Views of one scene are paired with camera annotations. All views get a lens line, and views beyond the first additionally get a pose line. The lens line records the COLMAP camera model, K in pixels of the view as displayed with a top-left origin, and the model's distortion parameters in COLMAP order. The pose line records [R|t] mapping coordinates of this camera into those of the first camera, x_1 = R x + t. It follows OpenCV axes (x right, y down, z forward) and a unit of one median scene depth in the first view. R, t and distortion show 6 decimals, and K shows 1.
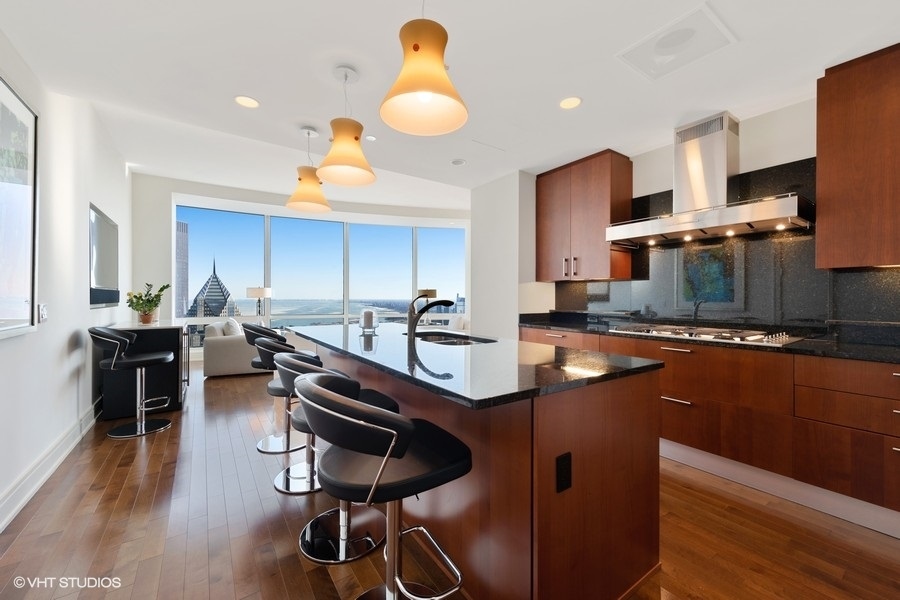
lens RADIAL K [[361.6, 0, 450.0], [0, 361.6, 300.0], [0, 0, 1]] dist [0.000427, 0.000004]
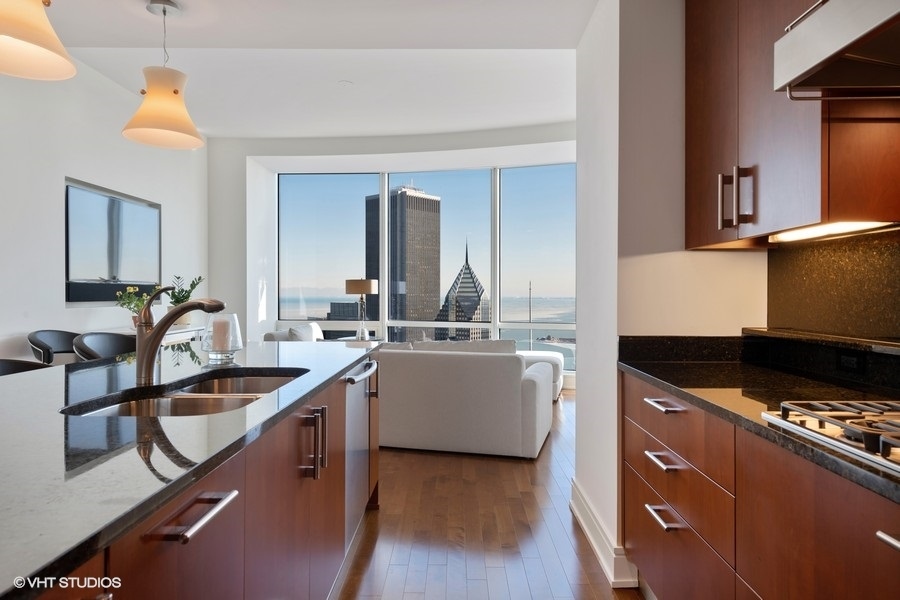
lens RADIAL K [[561.4, 0, 450.0], [0, 561.4, 300.0], [0, 0, 1]] dist [-0.003102, -0.001276]
pose [[0.789563, 0.004807, -0.613650, 0.377483], [-0.002801, 0.999987, 0.004230, -0.000789], [0.613663, -0.001621, 0.789567, 0.411680]]
